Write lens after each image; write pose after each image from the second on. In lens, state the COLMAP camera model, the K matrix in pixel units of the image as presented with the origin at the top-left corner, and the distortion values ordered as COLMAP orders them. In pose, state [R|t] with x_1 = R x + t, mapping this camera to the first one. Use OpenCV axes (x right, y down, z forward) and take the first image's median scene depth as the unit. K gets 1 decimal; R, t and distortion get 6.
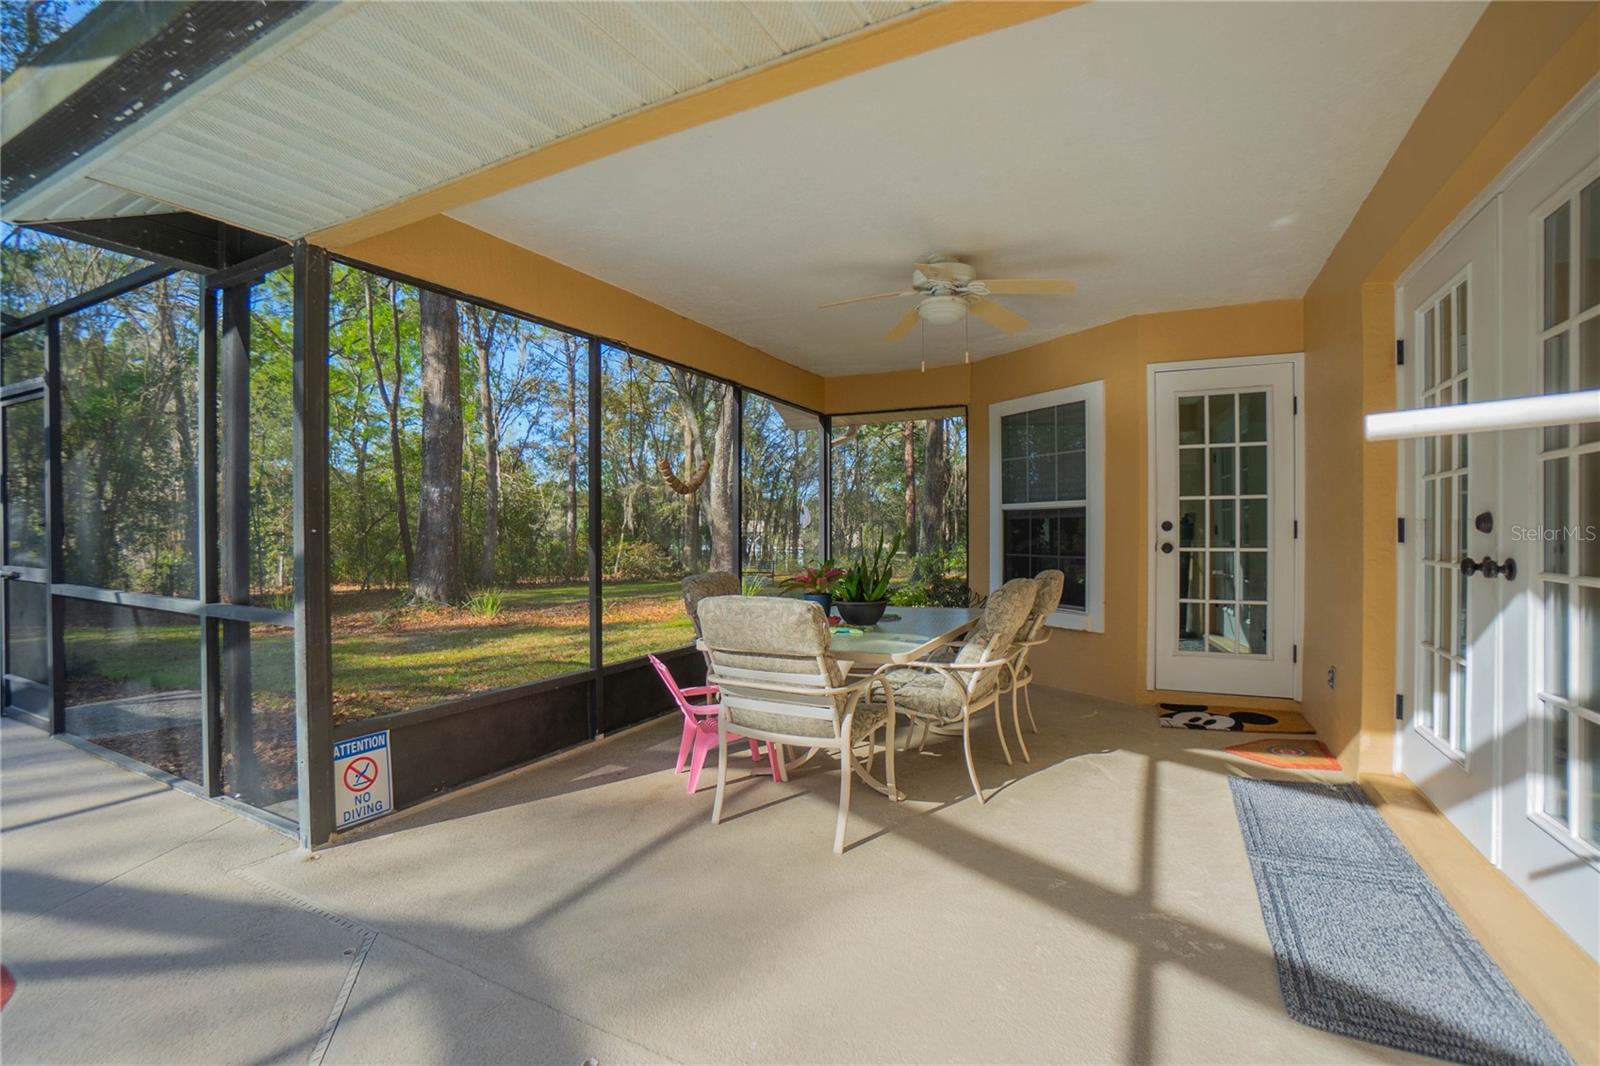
lens RADIAL K [[719.6, 0, 804.3], [0, 719.6, 523.8], [0, 0, 1]] dist [-0.033258, 0.002223]
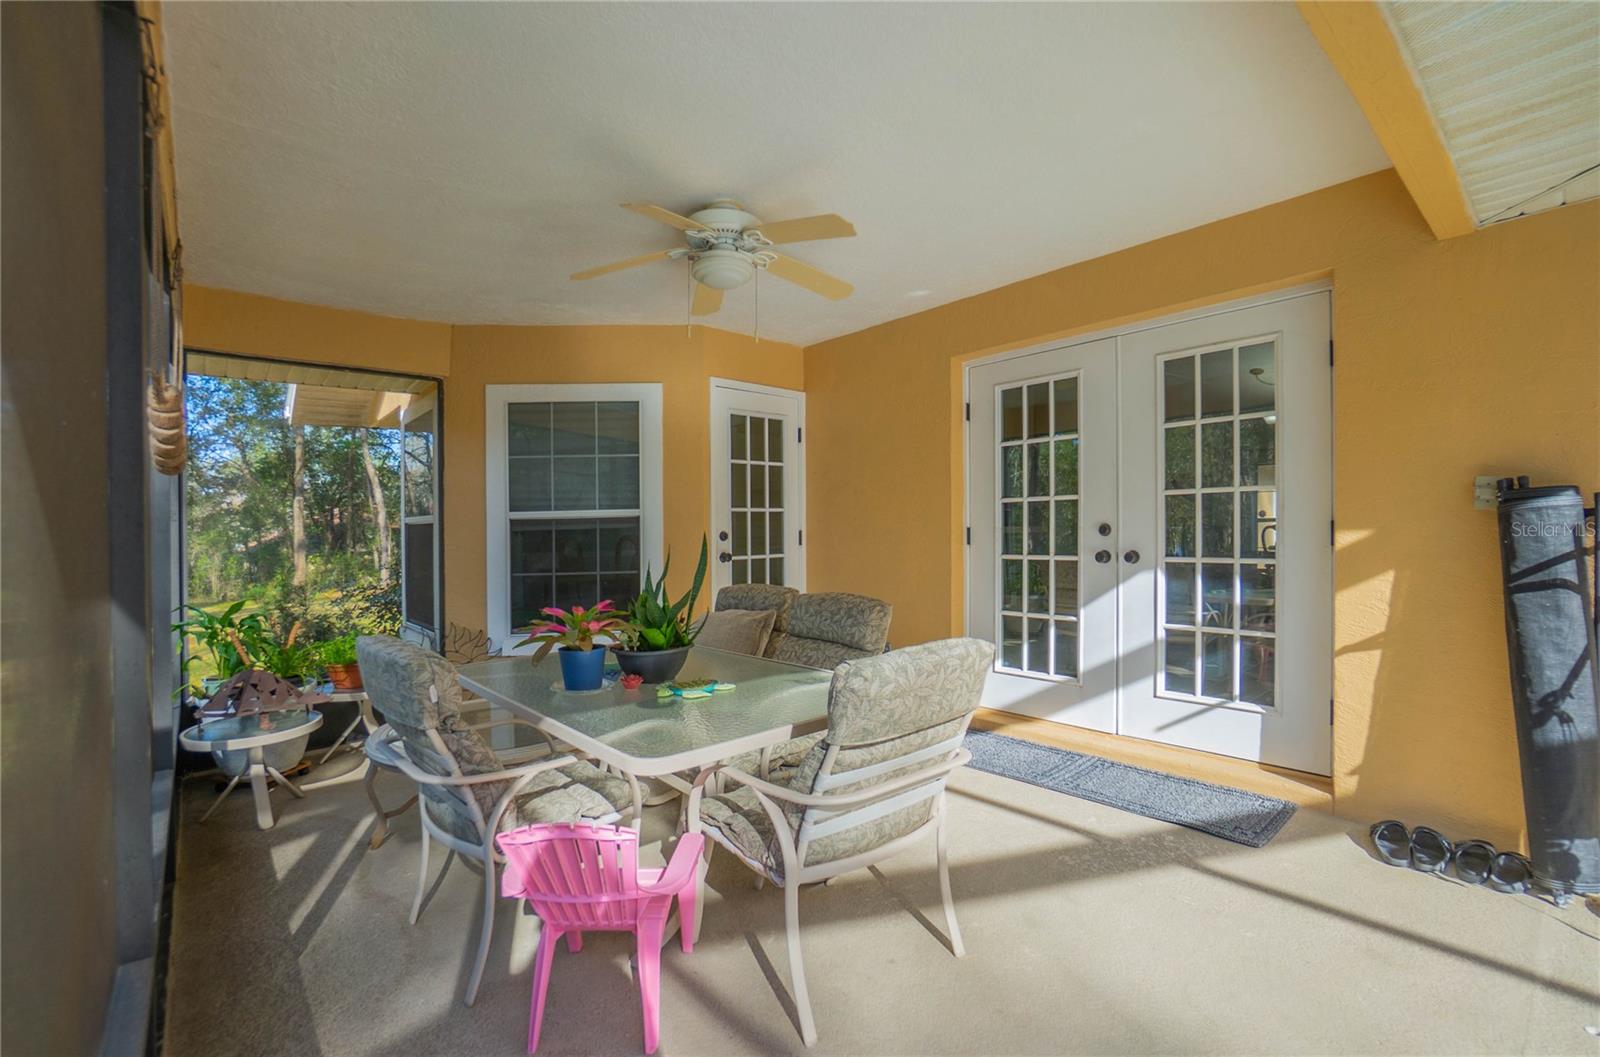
lens RADIAL K [[719.6, 0, 815.8], [0, 719.6, 531.3], [0, 0, 1]] dist [-0.033258, 0.002223]
pose [[0.375692, -0.004487, 0.926734, -0.415093], [0.012372, 0.999923, -0.000174, -0.002191], [-0.926662, 0.011531, 0.375719, 0.488128]]
